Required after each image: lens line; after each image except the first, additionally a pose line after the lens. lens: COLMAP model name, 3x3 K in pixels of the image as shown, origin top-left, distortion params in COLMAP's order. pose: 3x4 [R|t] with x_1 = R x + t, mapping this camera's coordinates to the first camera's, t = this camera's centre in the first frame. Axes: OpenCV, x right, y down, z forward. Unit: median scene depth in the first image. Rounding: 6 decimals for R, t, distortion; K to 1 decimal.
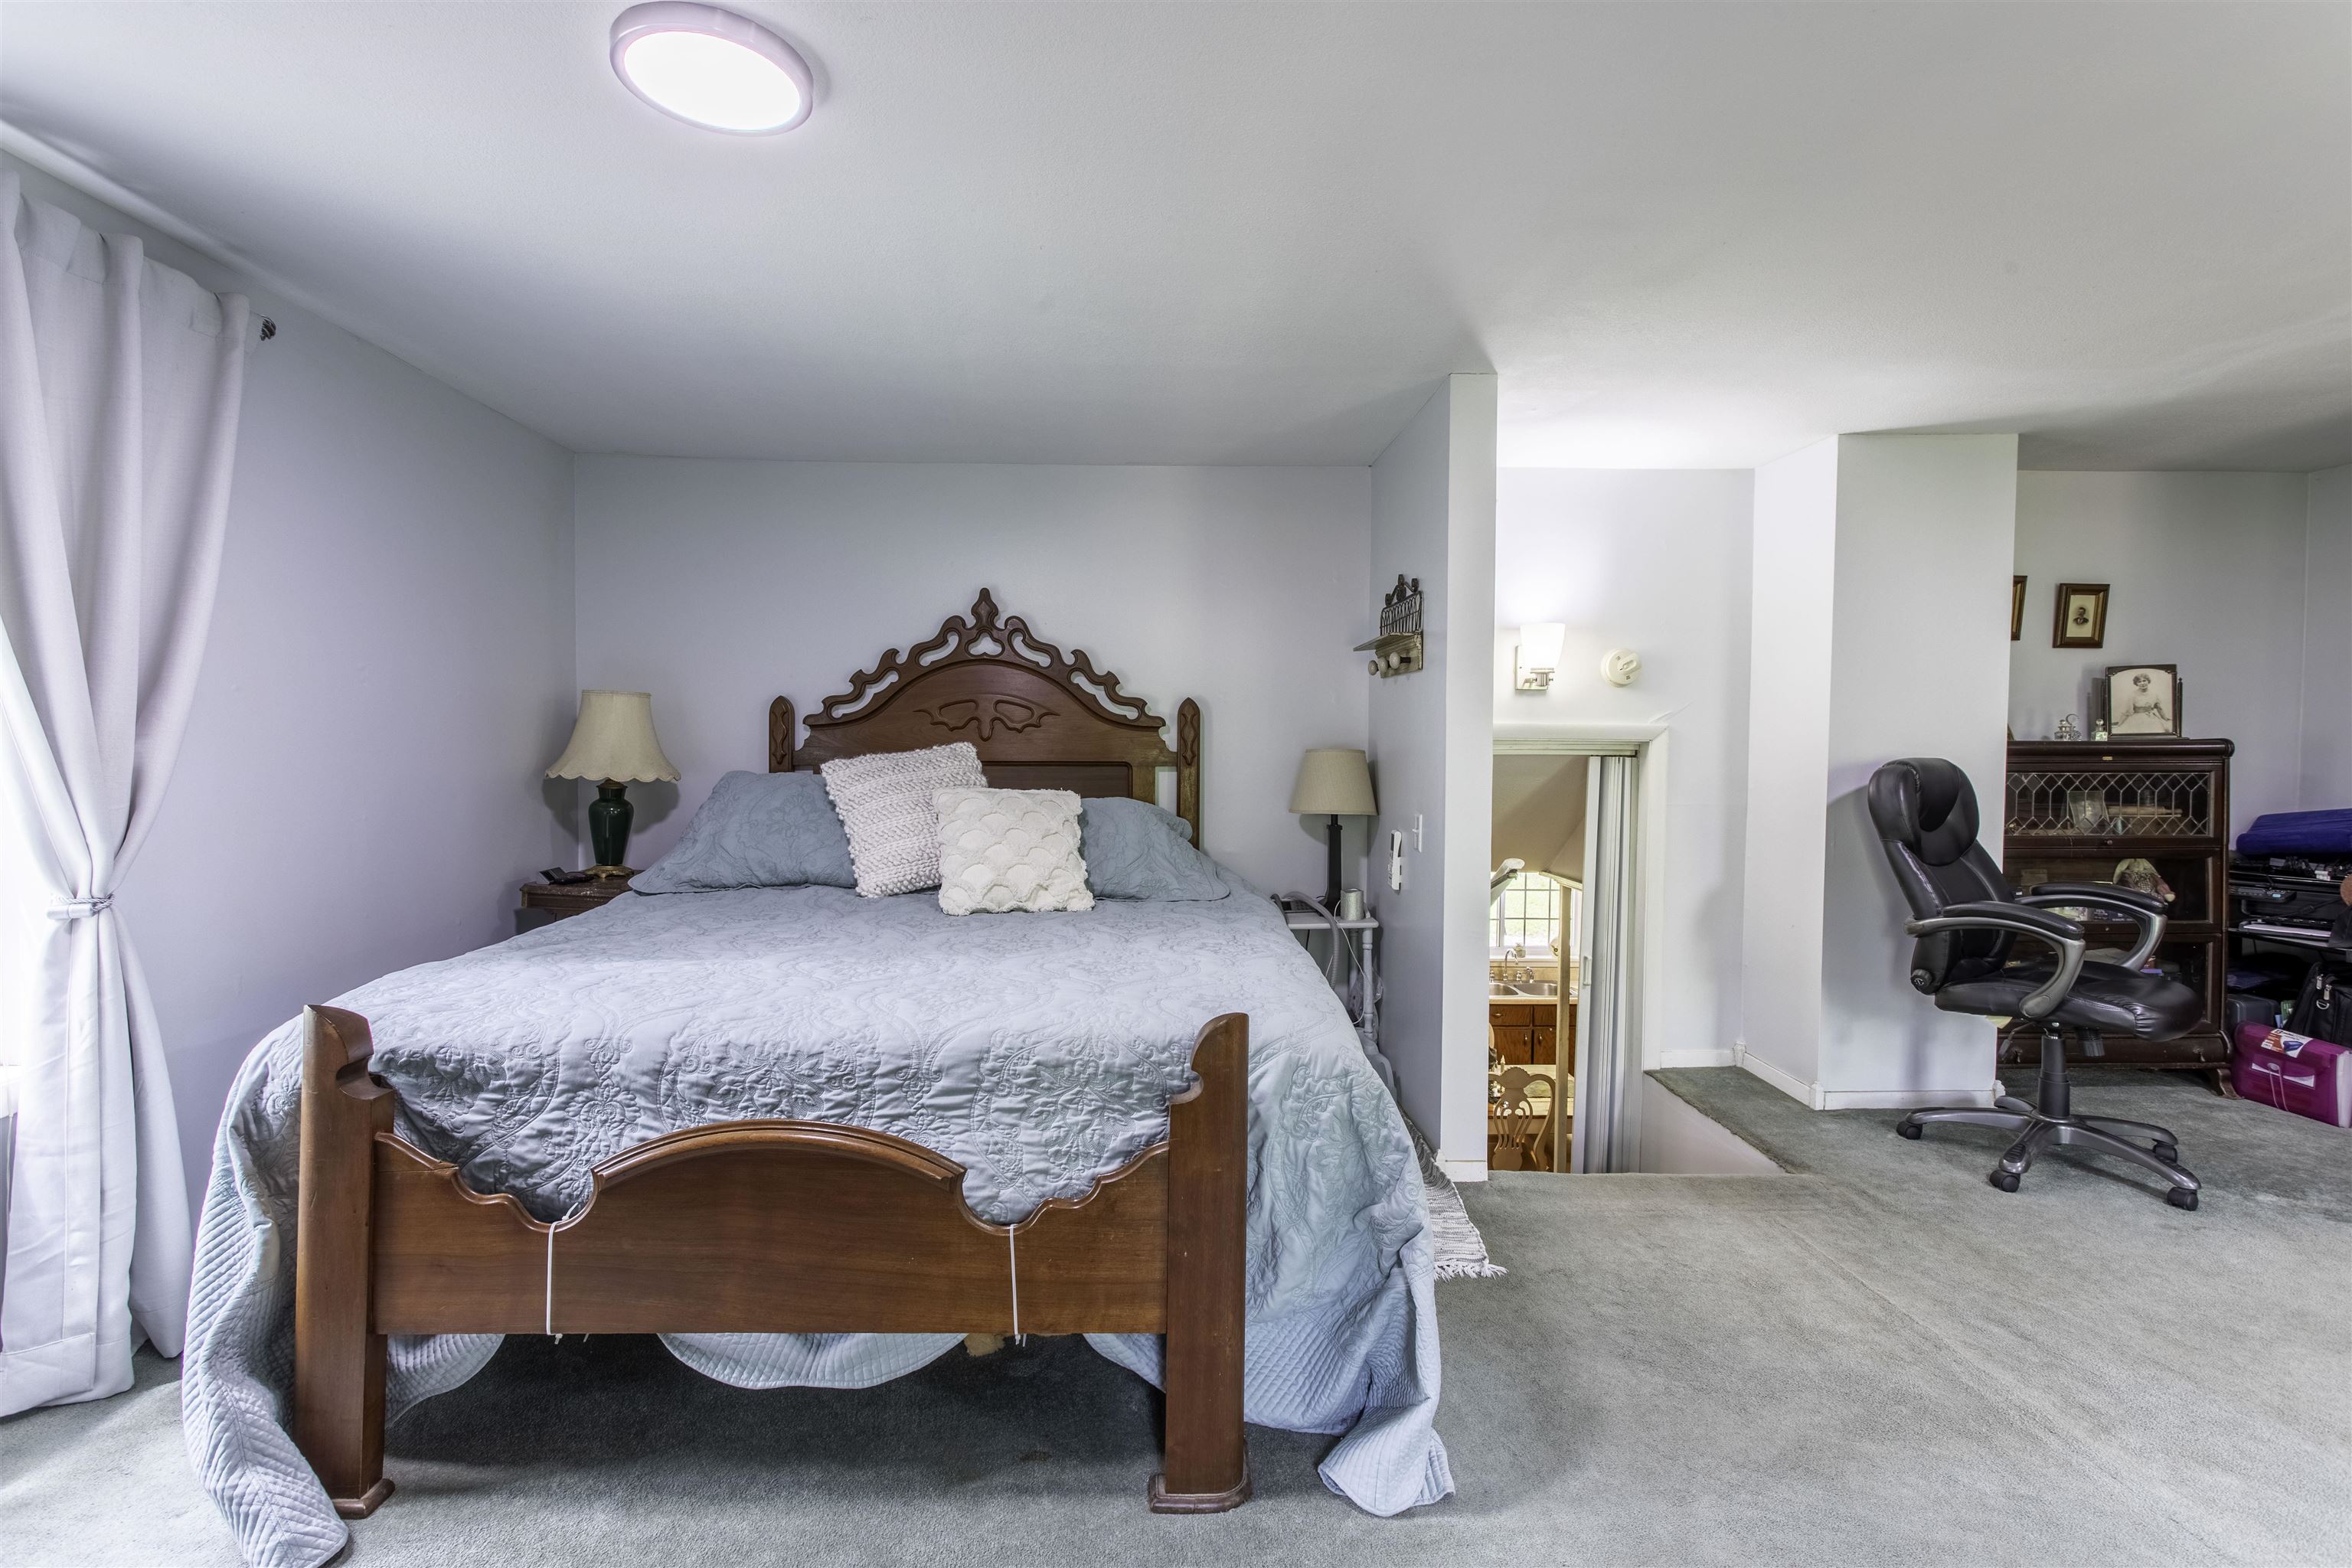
lens RADIAL K [[1107.3, 0, 1167.1], [0, 1107.3, 777.9], [0, 0, 1]] dist [0.000507, 0.002216]
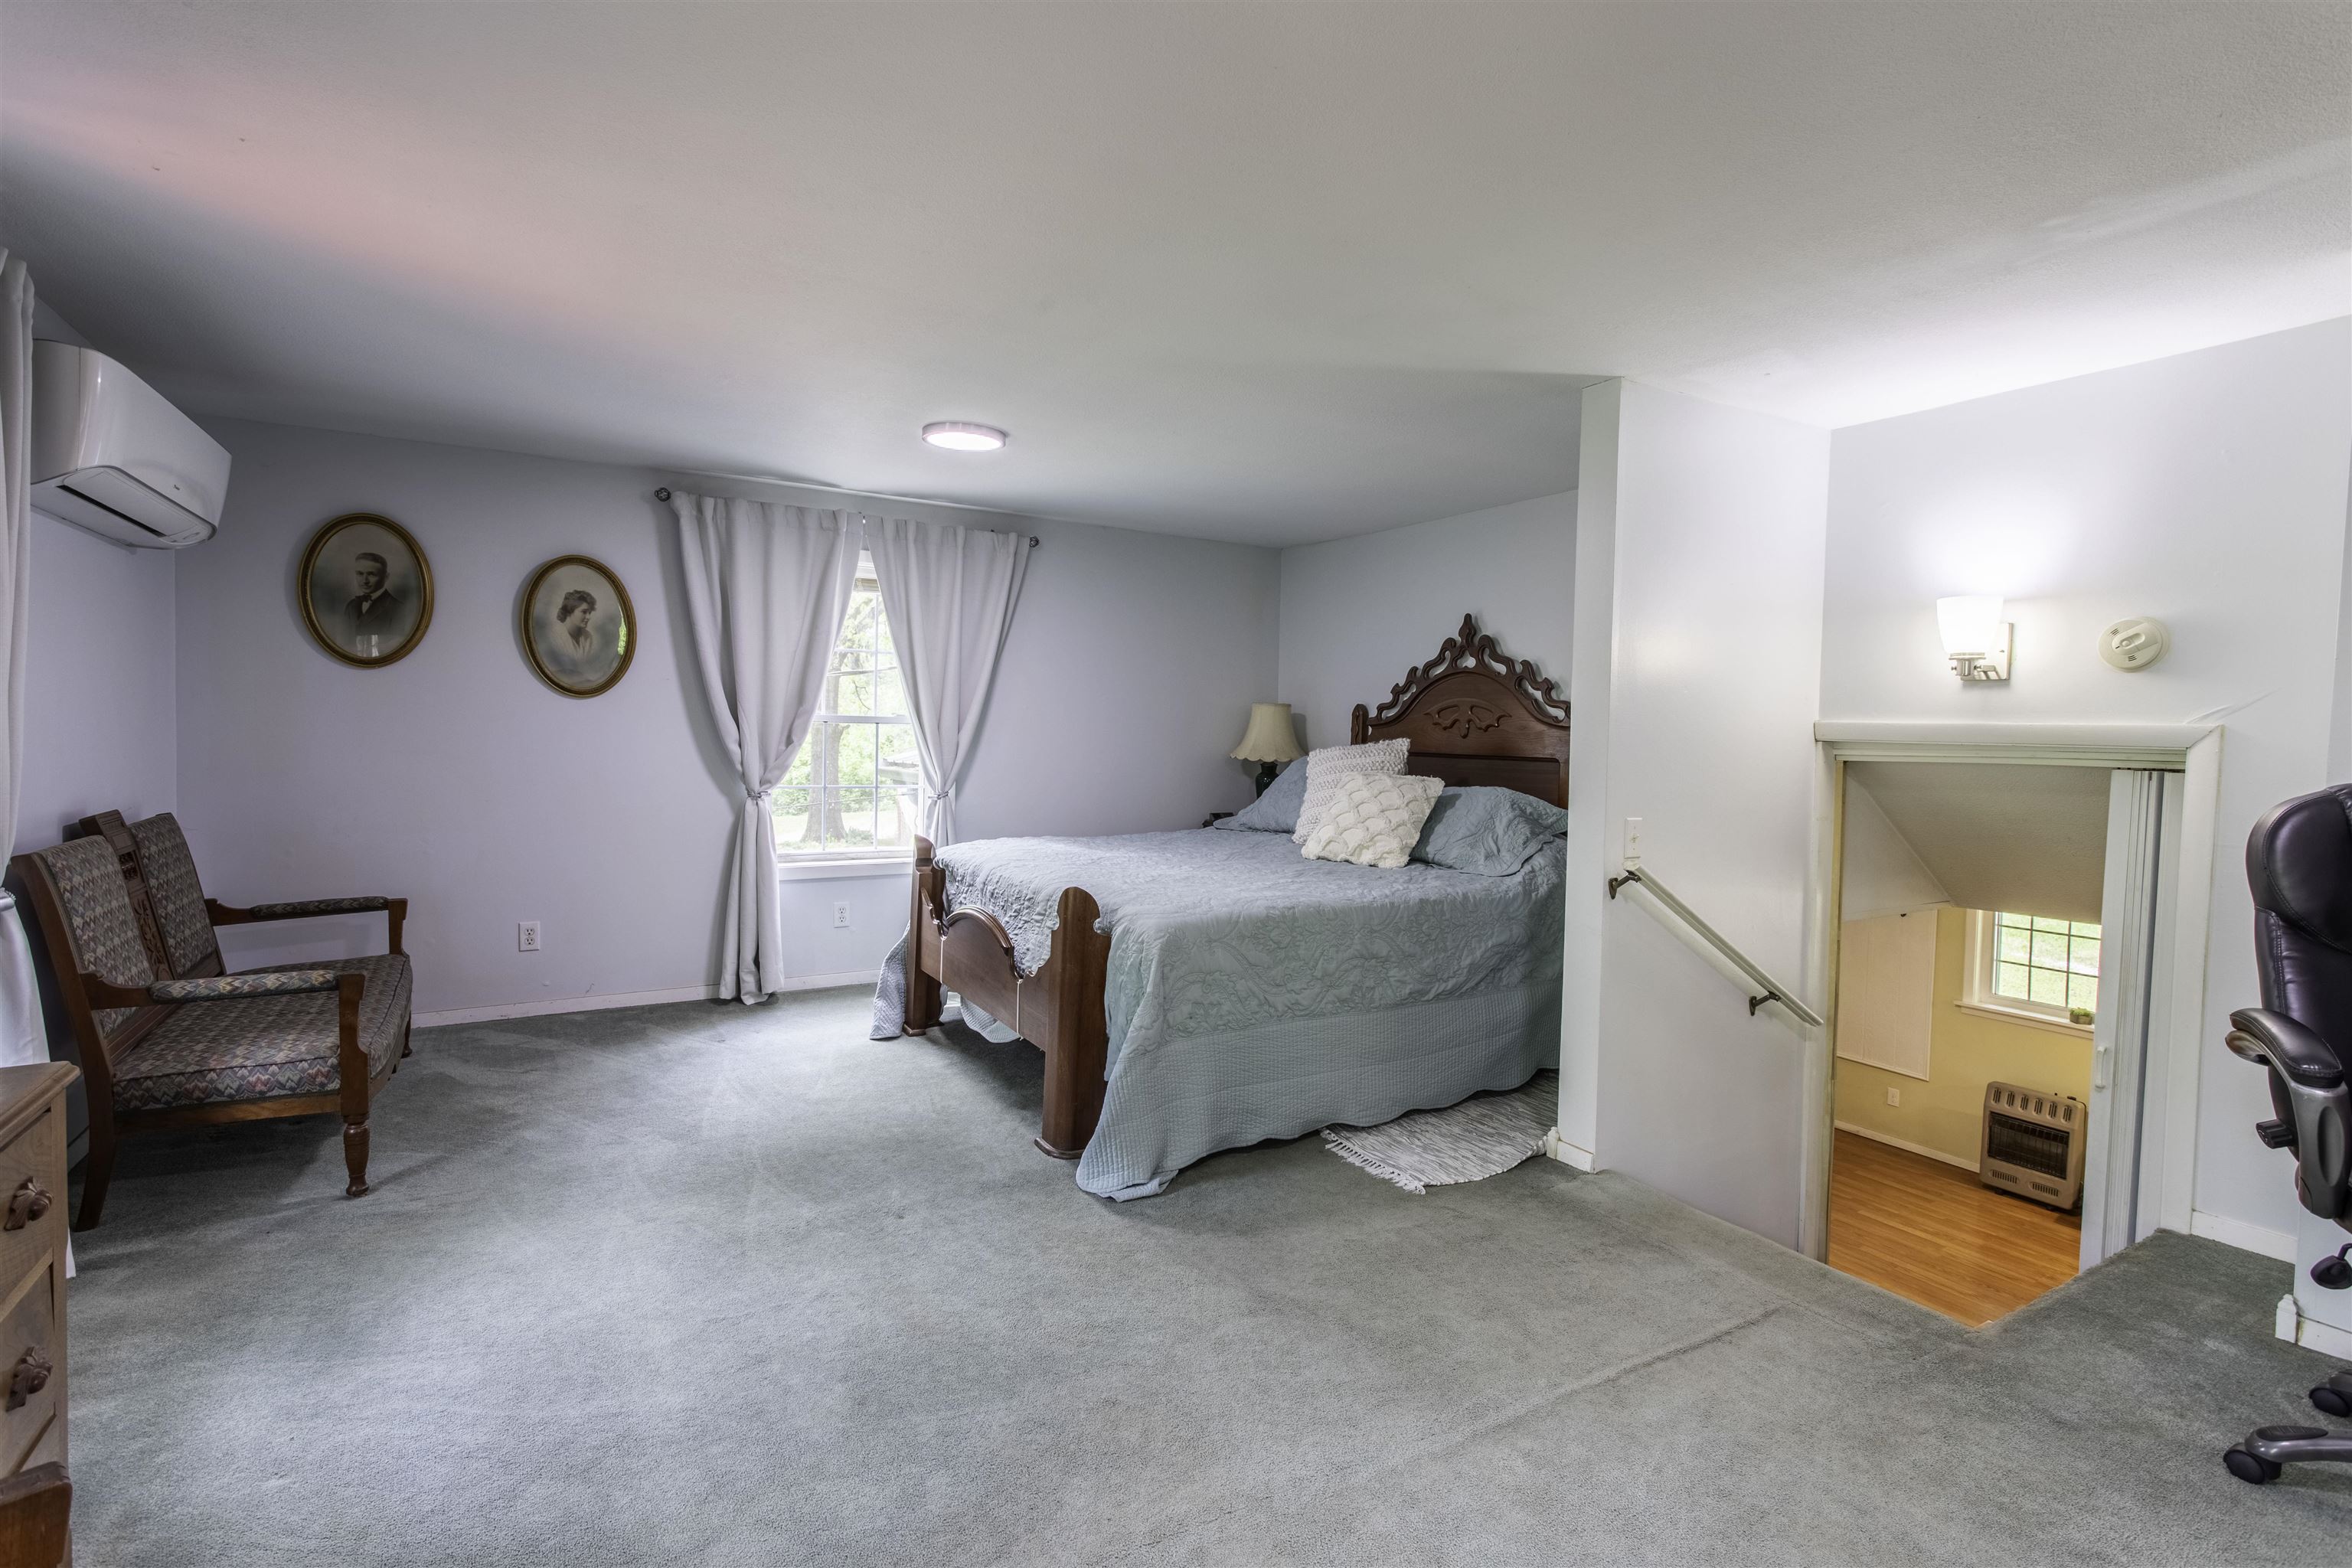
lens RADIAL K [[1107.3, 0, 1167.1], [0, 1107.3, 777.9], [0, 0, 1]] dist [0.000507, 0.002216]
pose [[0.474404, 0.042495, -0.879281, 0.764055], [-0.043101, 0.998757, 0.025015, -0.005844], [0.879251, 0.026031, 0.475646, 0.127429]]
